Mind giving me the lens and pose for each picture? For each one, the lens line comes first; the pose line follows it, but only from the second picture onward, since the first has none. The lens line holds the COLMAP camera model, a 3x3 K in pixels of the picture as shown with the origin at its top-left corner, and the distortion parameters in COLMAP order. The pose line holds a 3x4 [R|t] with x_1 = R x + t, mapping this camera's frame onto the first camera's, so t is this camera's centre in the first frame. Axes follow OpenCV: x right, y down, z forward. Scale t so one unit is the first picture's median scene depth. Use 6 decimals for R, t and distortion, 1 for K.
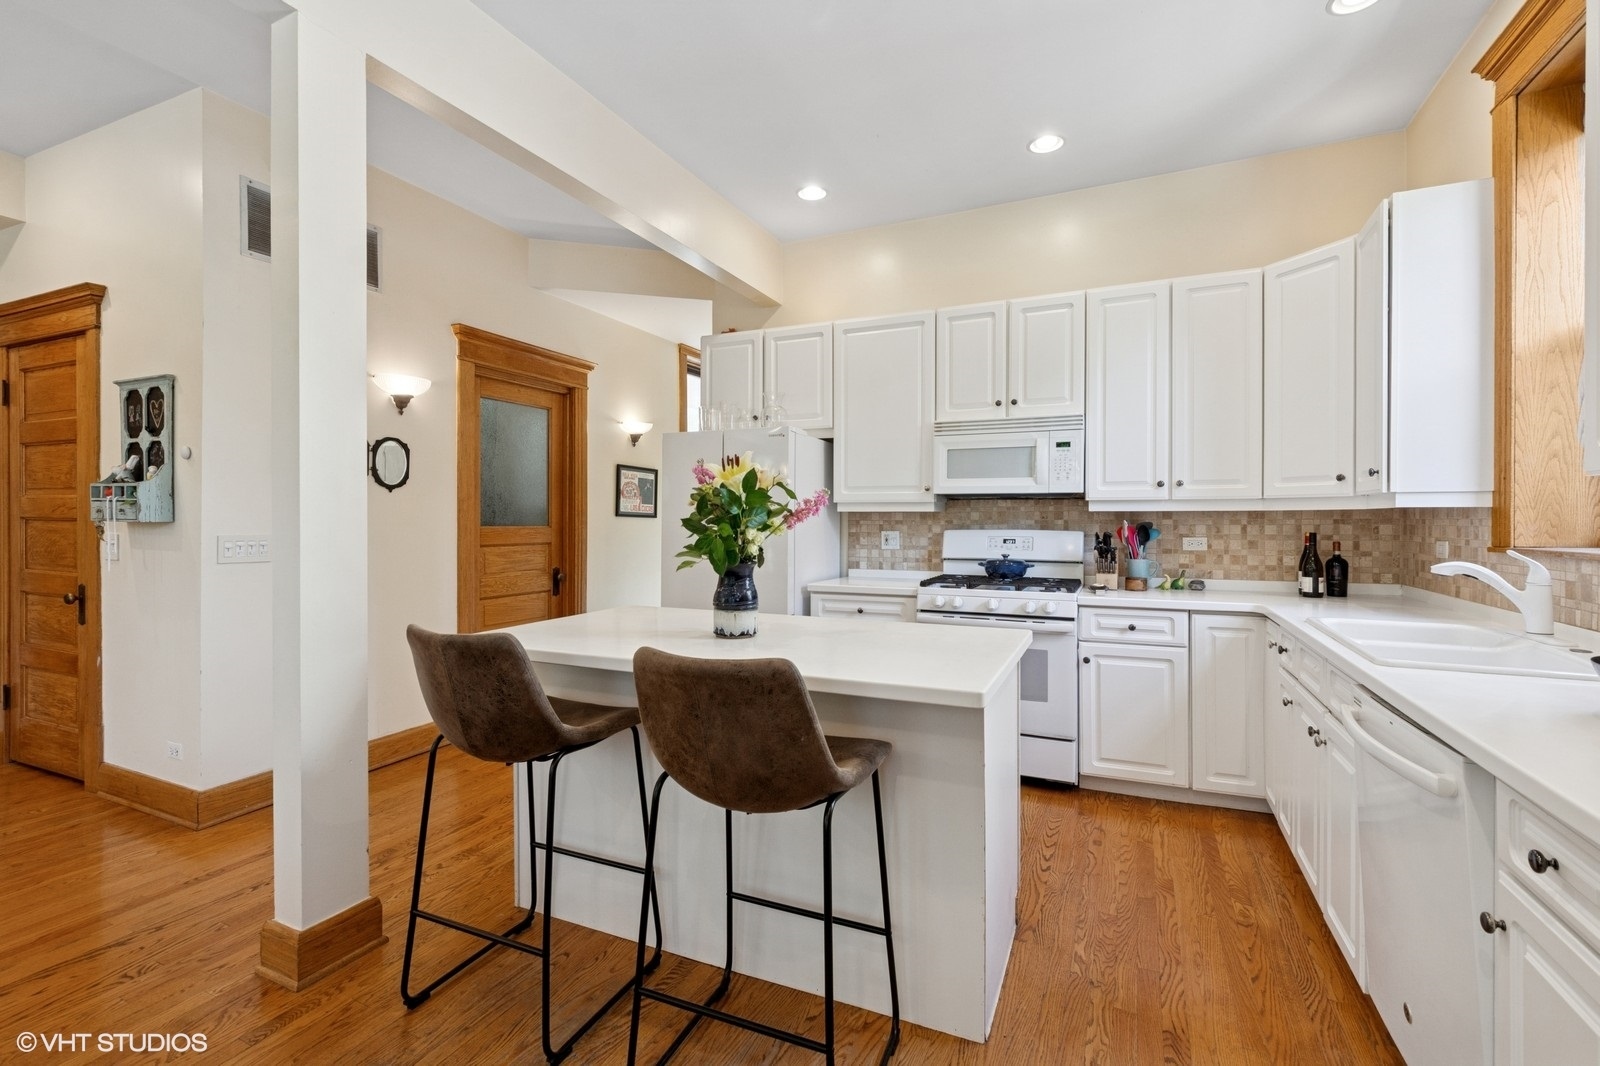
lens RADIAL K [[721.6, 0, 815.9], [0, 721.6, 523.8], [0, 0, 1]] dist [-0.001853, -0.000407]
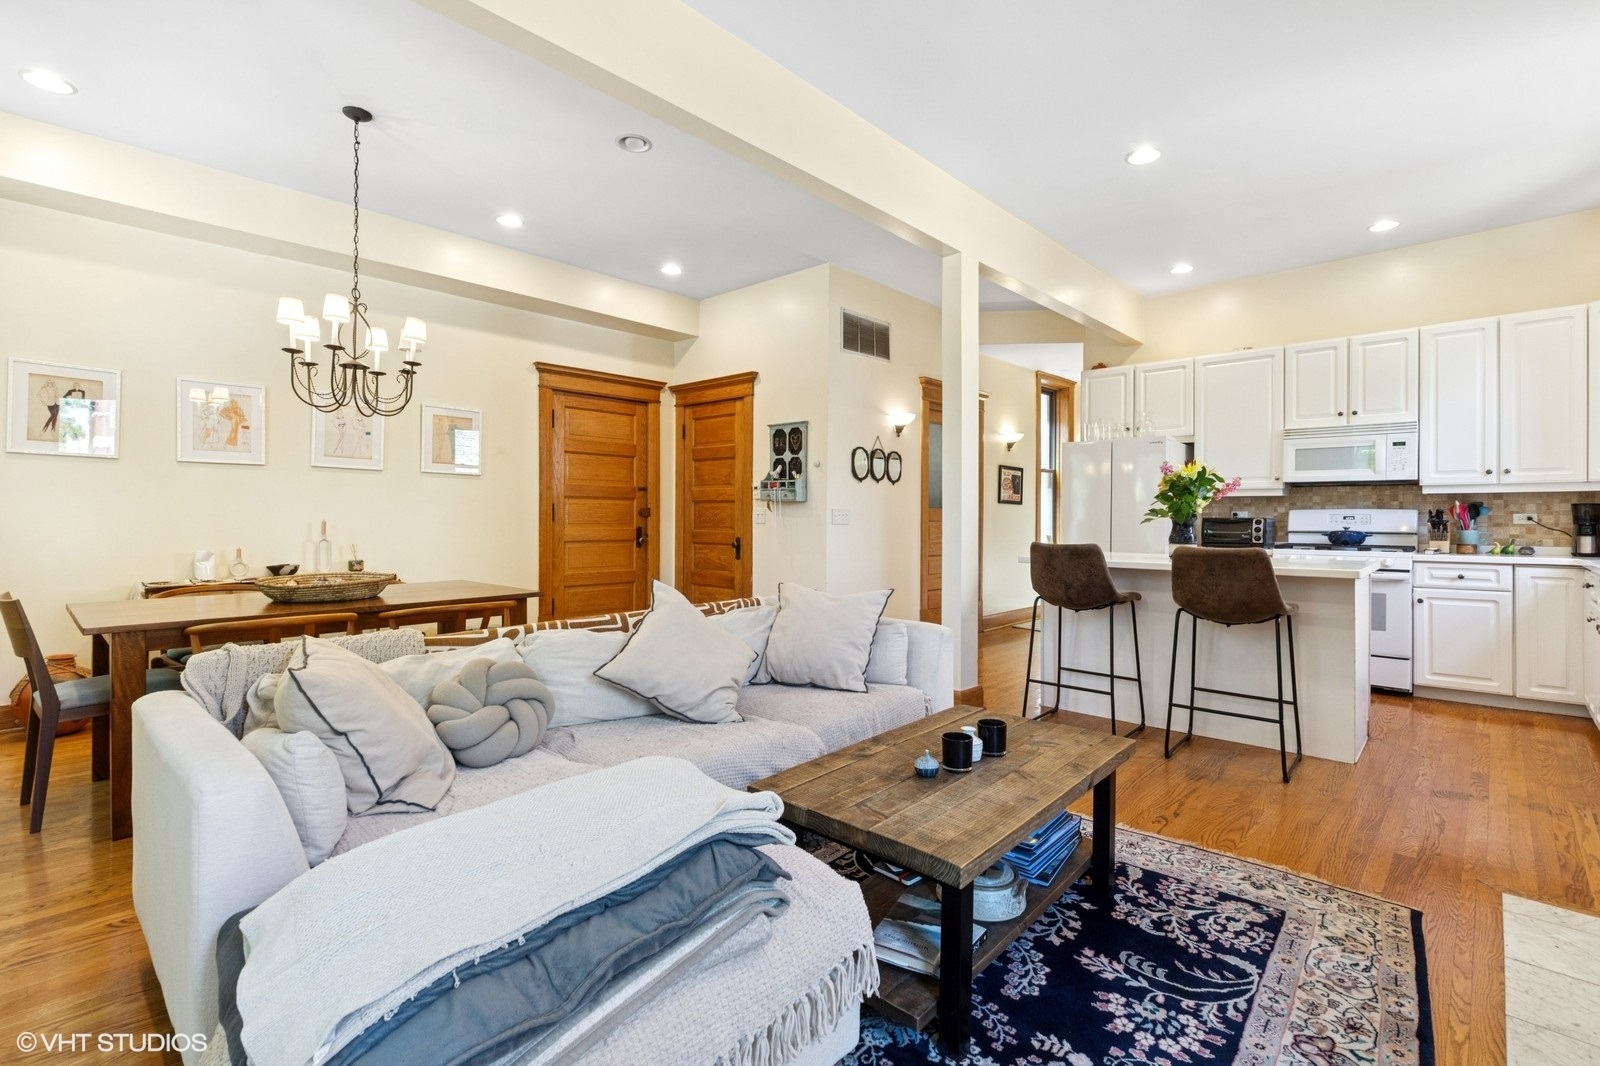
lens RADIAL K [[687.9, 0, 829.9], [0, 687.9, 513.8], [0, 0, 1]] dist [-0.027355, 0.010386]
pose [[0.936747, 0.004216, -0.349981, -0.203355], [-0.007454, 0.999941, -0.007904, 0.037534], [0.349927, 0.010012, 0.936723, -0.540459]]
